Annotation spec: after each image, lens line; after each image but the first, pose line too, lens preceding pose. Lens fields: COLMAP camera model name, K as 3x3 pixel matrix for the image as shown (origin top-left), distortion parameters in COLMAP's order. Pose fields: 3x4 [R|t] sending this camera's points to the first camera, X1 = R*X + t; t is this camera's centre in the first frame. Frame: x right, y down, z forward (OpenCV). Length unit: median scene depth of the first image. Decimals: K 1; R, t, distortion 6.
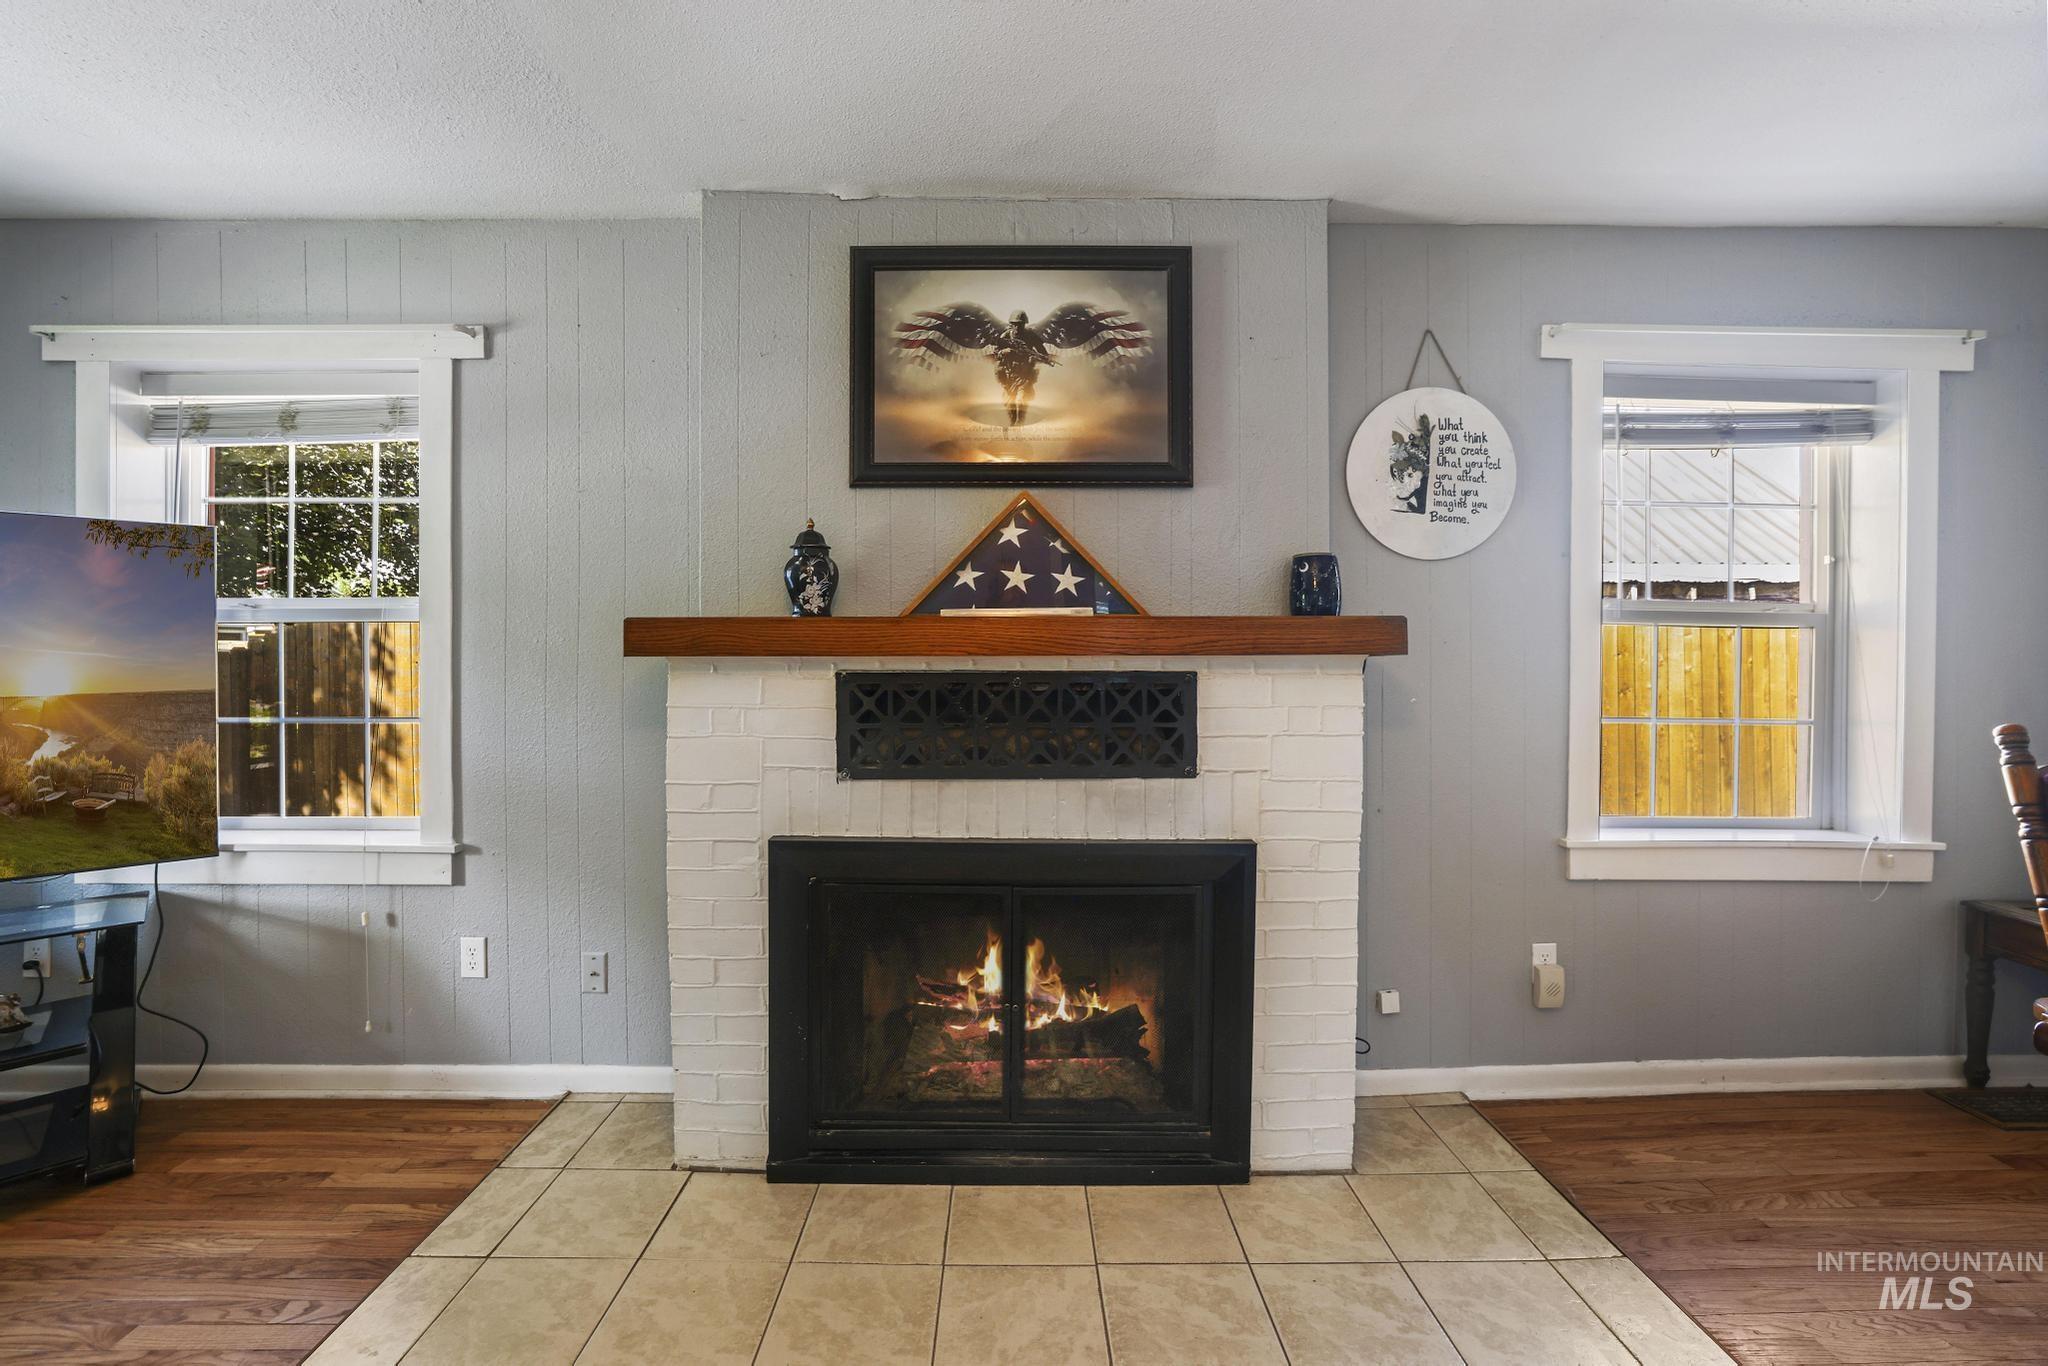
lens RADIAL K [[894.7, 0, 1029.7], [0, 894.7, 661.5], [0, 0, 1]] dist [-0.037538, 0.007964]
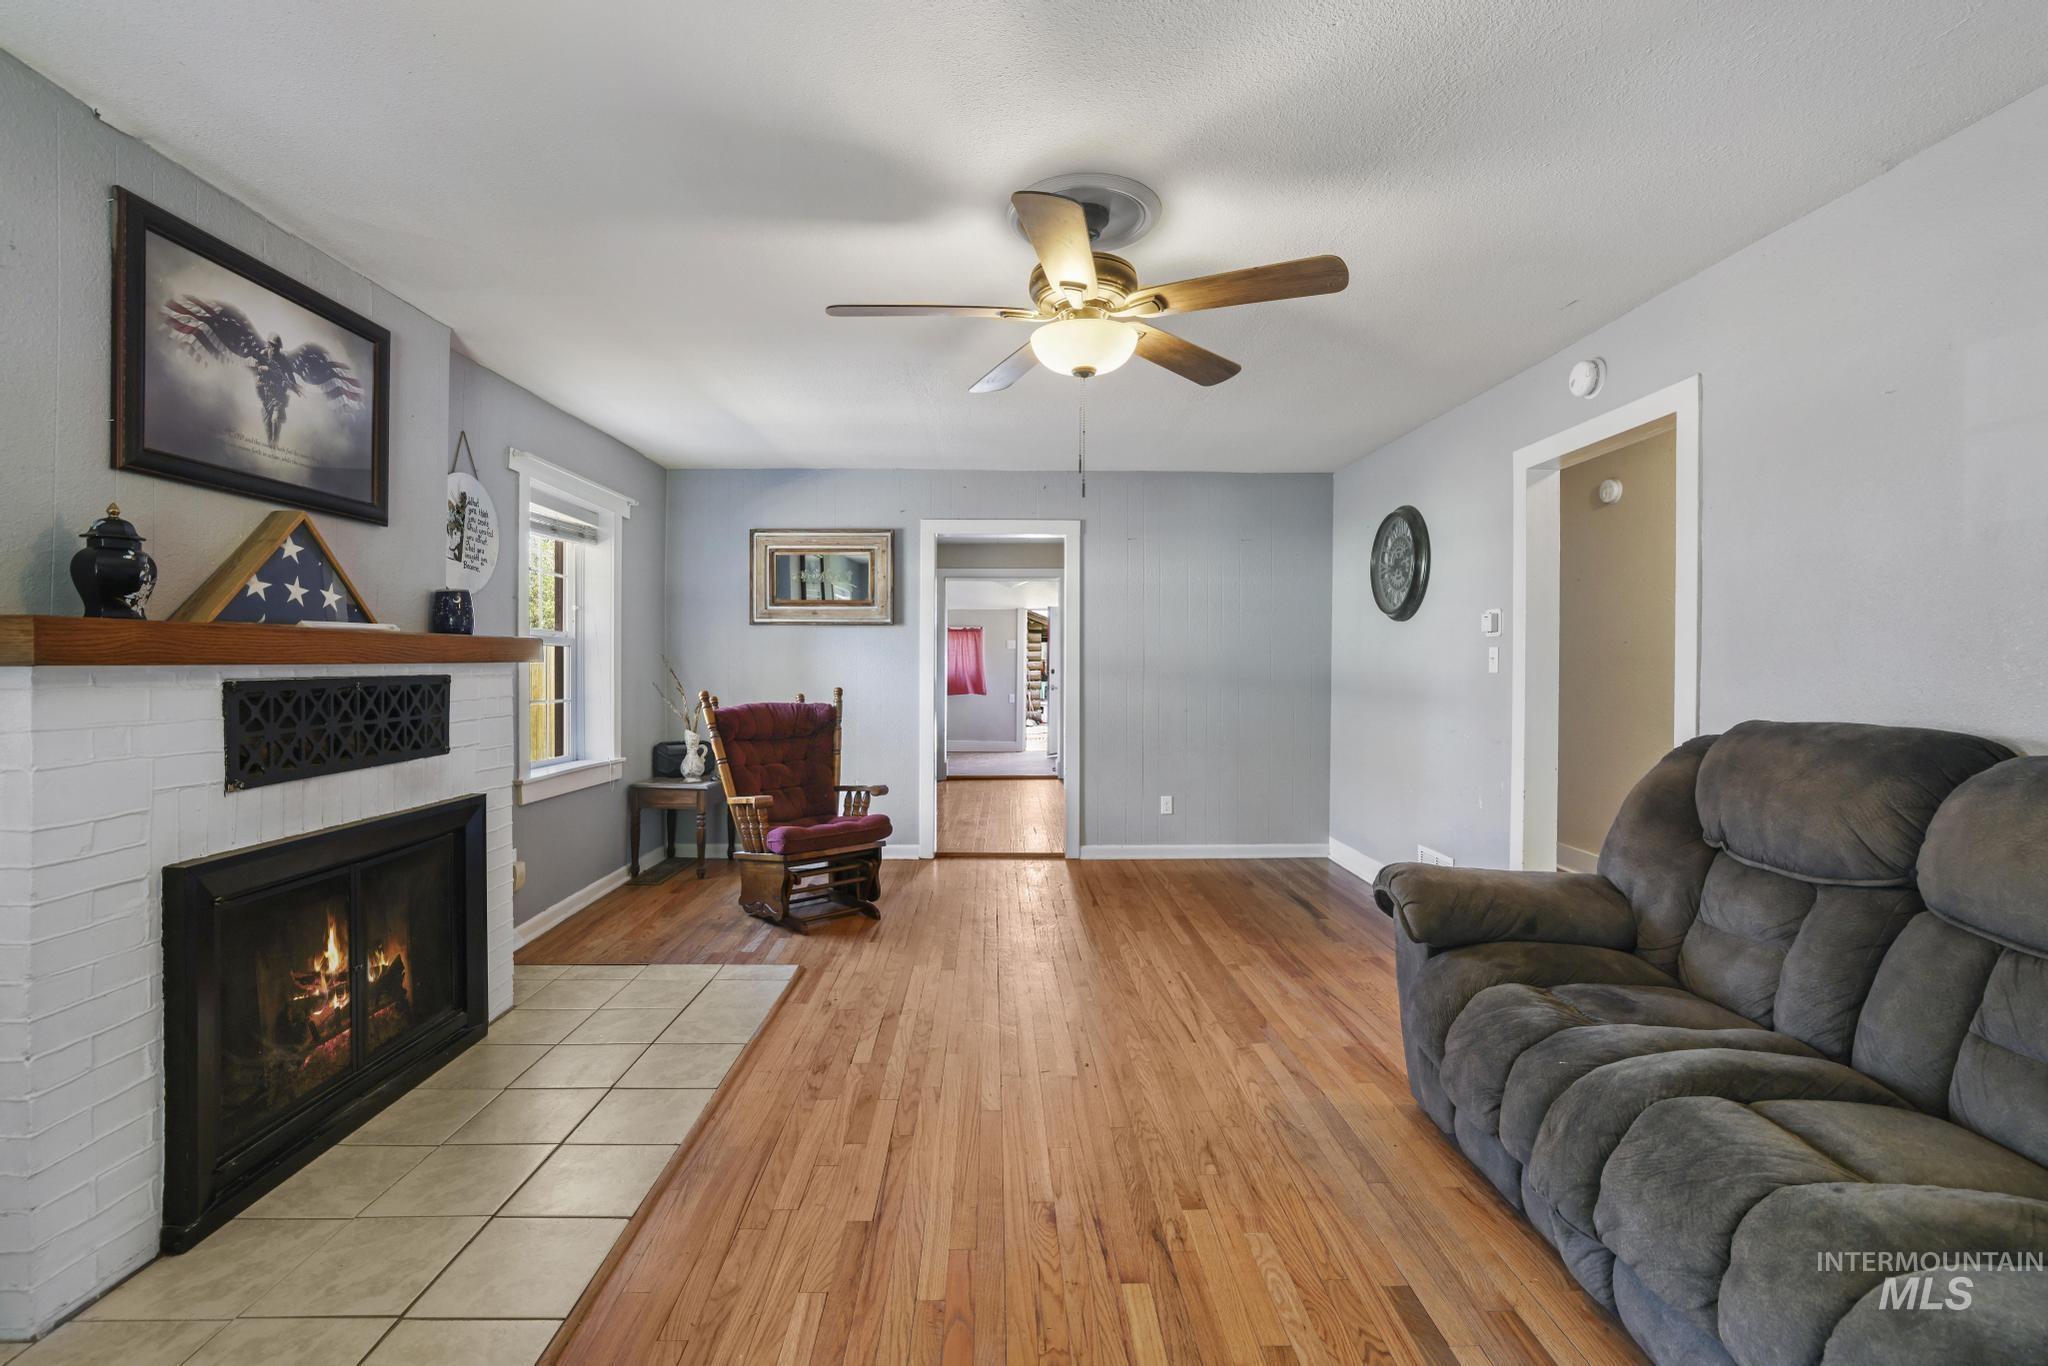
lens RADIAL K [[894.7, 0, 1024.7], [0, 894.7, 669.9], [0, 0, 1]] dist [-0.037538, 0.007964]
pose [[-0.019187, -0.010371, 0.999762, -1.054605], [0.006527, 0.999924, 0.010498, -0.004172], [-0.999795, 0.006727, -0.019118, 0.141988]]
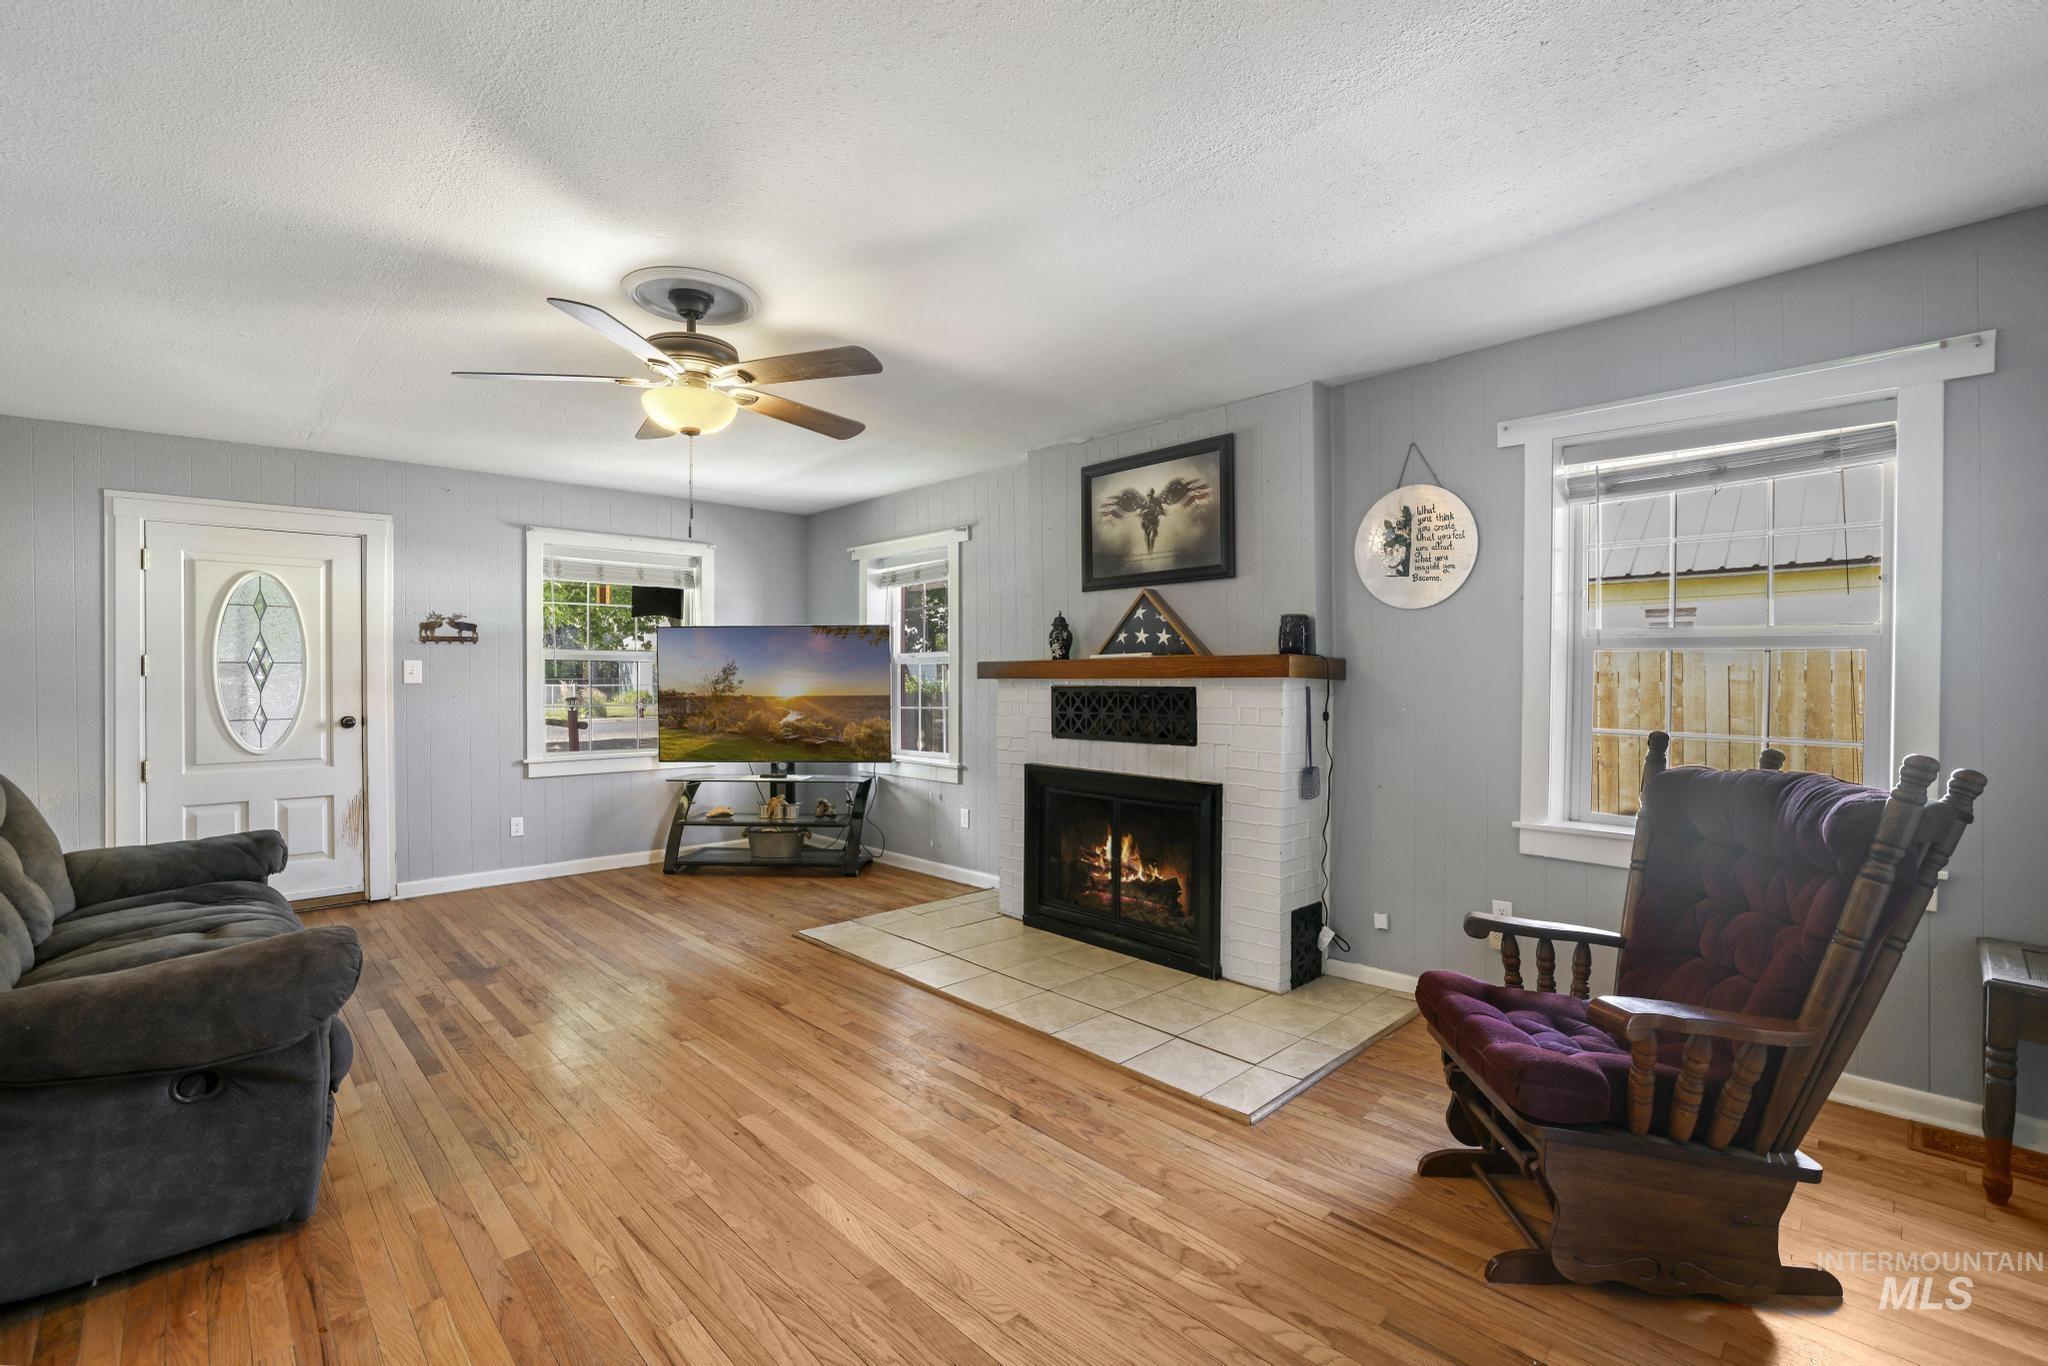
lens RADIAL K [[894.7, 0, 1021.5], [0, 894.7, 684.4], [0, 0, 1]] dist [-0.037538, 0.007964]
pose [[0.686999, 0.002909, -0.726653, 1.126181], [-0.003730, 0.999993, 0.000478, 0.005827], [0.726649, 0.002382, 0.687005, -0.436453]]
